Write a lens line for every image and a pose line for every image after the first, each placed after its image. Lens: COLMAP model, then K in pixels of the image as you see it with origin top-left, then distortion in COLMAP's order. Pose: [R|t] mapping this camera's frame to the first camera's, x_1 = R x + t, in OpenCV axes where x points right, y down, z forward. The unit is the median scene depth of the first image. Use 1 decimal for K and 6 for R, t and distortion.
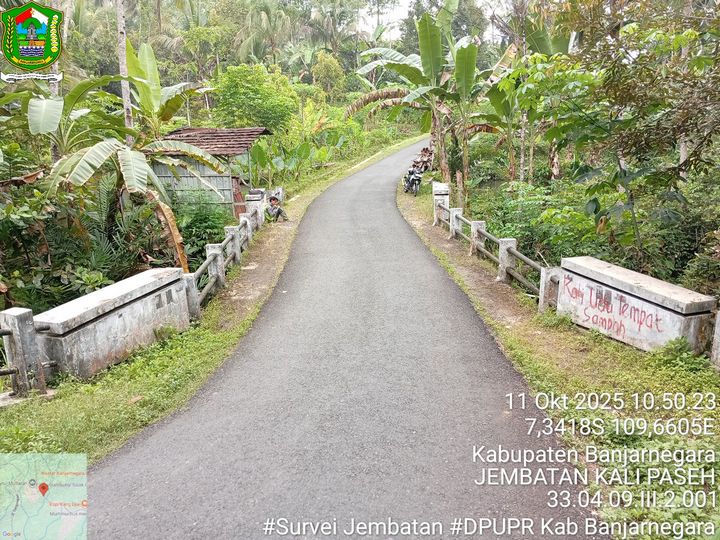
lens RADIAL K [[537.7, 0, 360.0], [0, 537.7, 270.0], [0, 0, 1]] dist [0.004808, -0.066091]
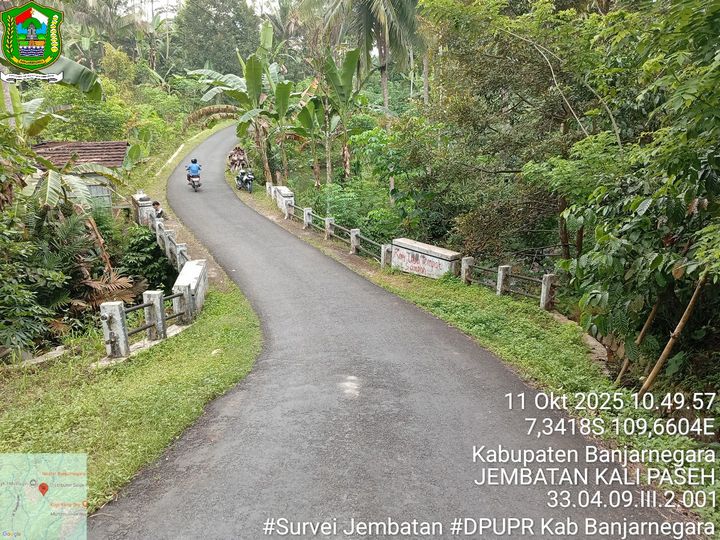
lens RADIAL K [[537.7, 0, 360.0], [0, 537.7, 270.0], [0, 0, 1]] dist [0.004808, -0.066091]
pose [[0.906734, -0.091195, 0.411724, -0.444829], [0.072330, 0.995501, 0.061208, -0.031477], [-0.415453, -0.025720, 0.909251, -0.606841]]
